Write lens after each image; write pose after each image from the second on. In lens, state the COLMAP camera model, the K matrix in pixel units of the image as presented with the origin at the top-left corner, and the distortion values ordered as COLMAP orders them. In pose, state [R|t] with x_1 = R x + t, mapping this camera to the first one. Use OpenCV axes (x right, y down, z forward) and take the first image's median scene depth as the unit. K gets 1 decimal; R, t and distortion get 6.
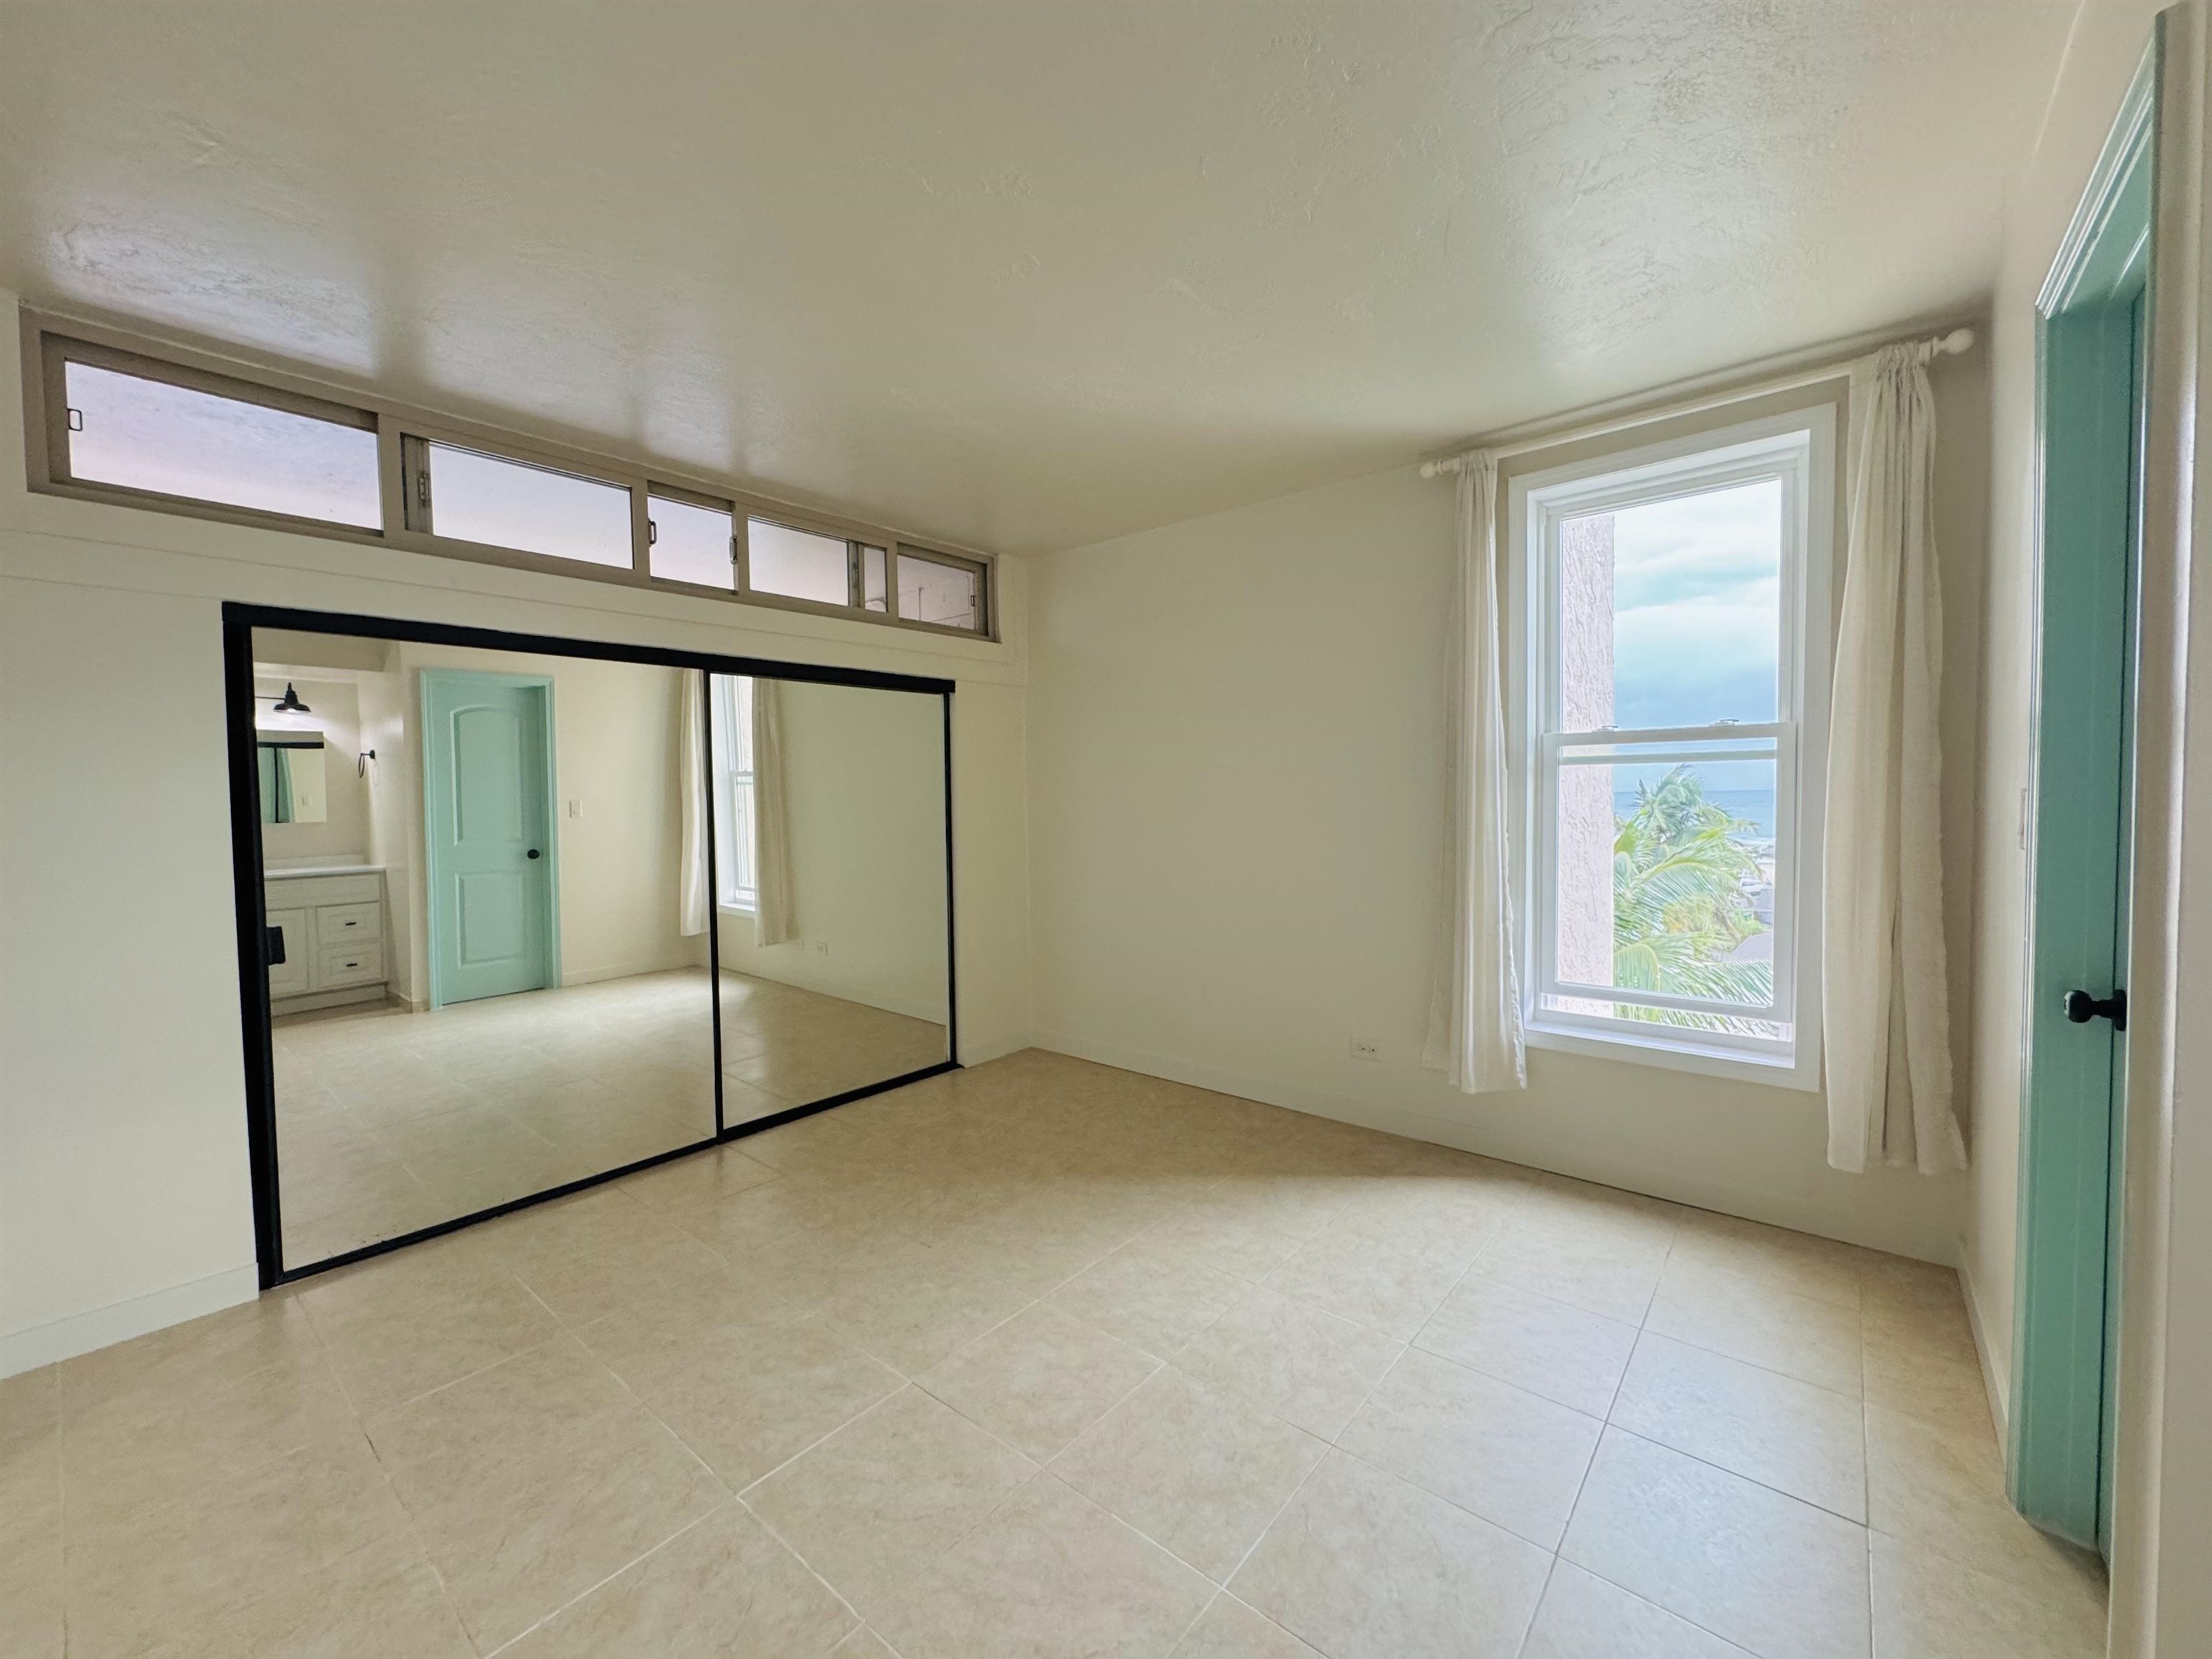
lens RADIAL K [[882.6, 0, 1101.4], [0, 882.6, 816.0], [0, 0, 1]] dist [-0.002451, -0.000100]
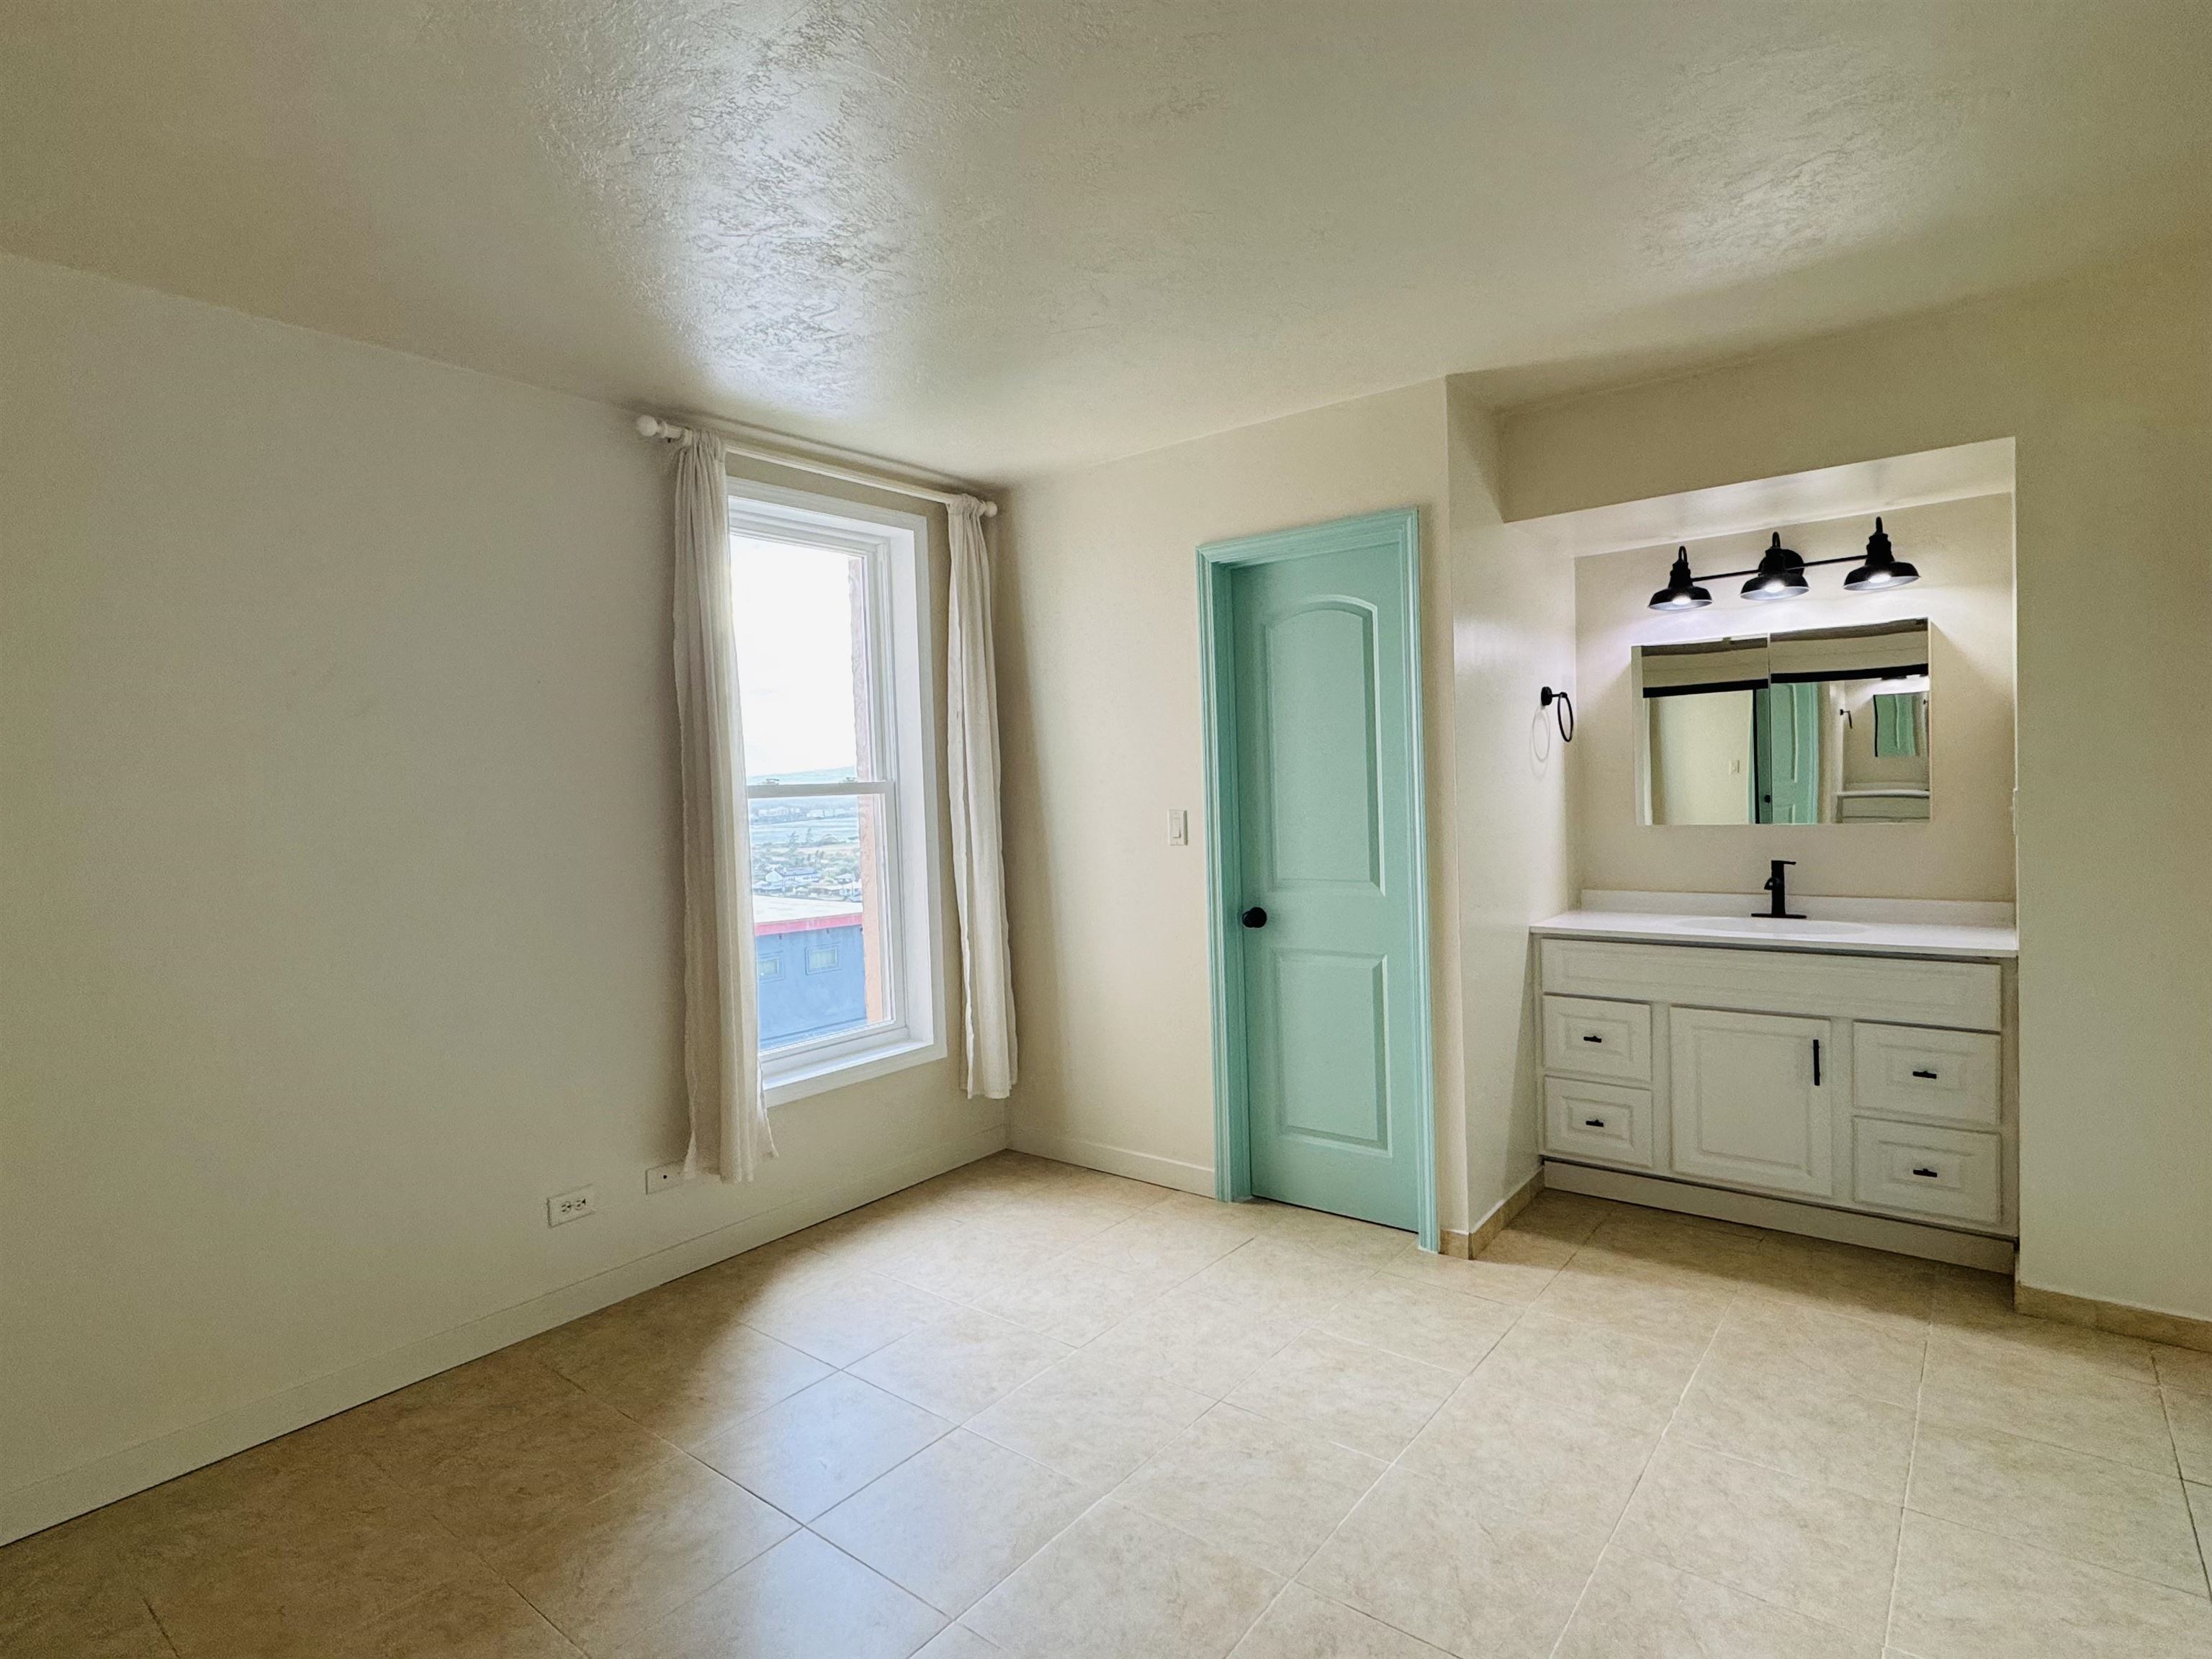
lens RADIAL K [[1115.0, 0, 1106.0], [0, 1115.0, 819.2], [0, 0, 1]] dist [-0.015161, -0.000037]
pose [[-0.021435, -0.012482, 0.999692, -0.898635], [0.062543, 0.997947, 0.013801, -0.040042], [-0.997812, 0.062820, -0.020610, 0.894503]]
